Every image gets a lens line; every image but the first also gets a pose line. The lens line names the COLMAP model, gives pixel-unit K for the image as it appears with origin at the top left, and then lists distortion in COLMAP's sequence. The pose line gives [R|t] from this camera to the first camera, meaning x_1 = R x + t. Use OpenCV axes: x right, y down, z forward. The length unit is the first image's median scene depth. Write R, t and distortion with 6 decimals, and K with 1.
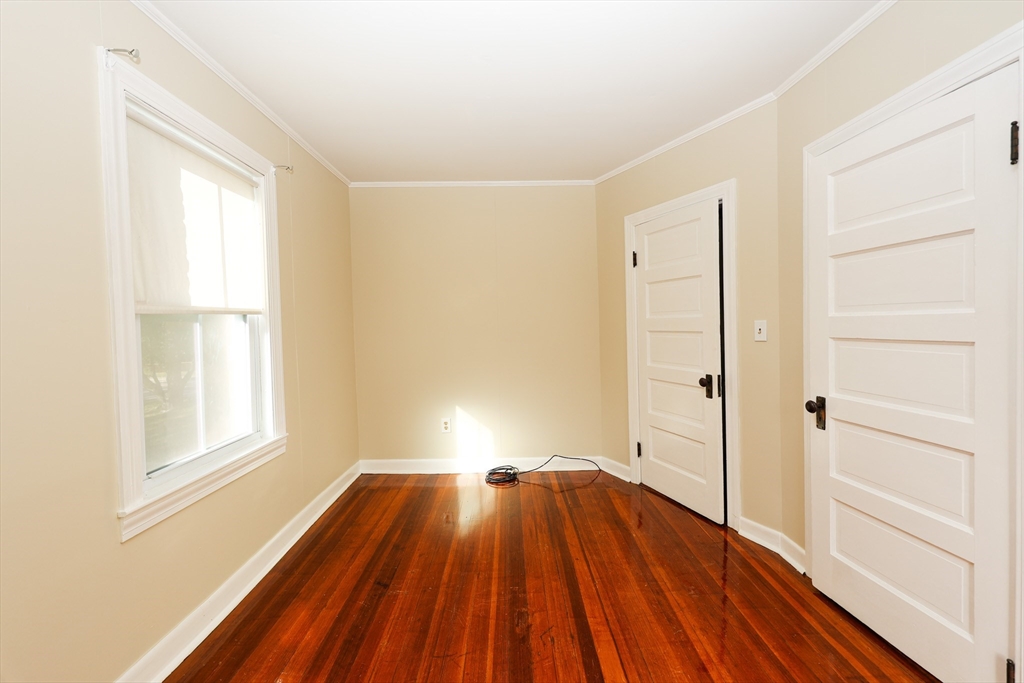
lens RADIAL K [[430.1, 0, 514.0], [0, 430.1, 339.0], [0, 0, 1]] dist [-0.000359, -0.000542]
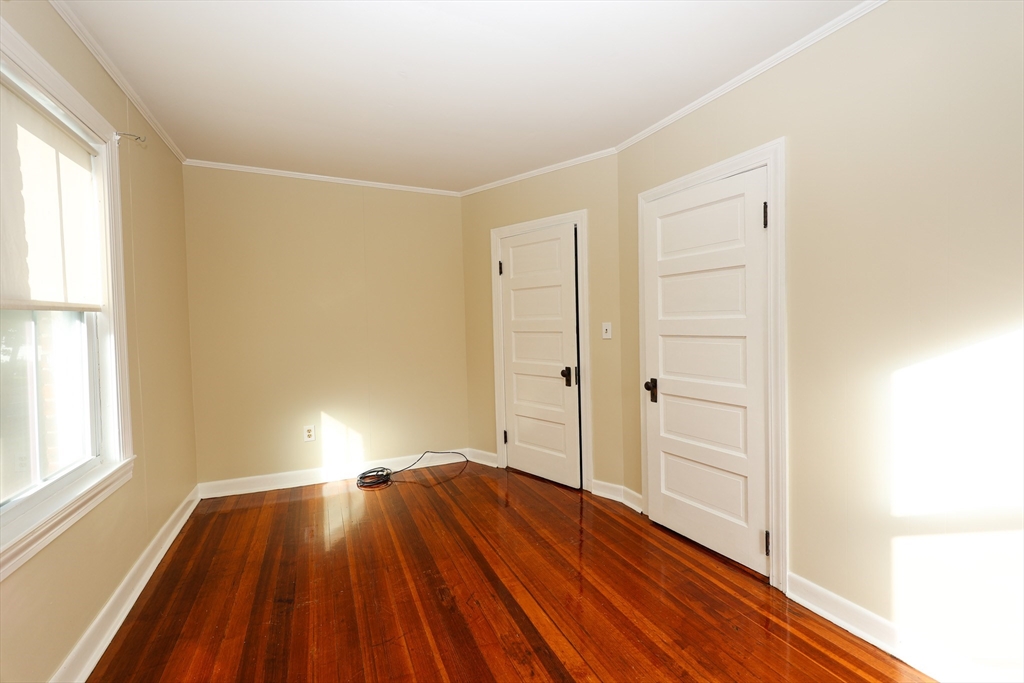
lens RADIAL K [[430.1, 0, 514.0], [0, 430.1, 339.0], [0, 0, 1]] dist [-0.000359, -0.000542]
pose [[0.915385, -0.009743, 0.402461, -0.205341], [0.012365, 0.999916, -0.003918, 0.007389], [-0.402389, 0.008563, 0.915429, -0.062921]]
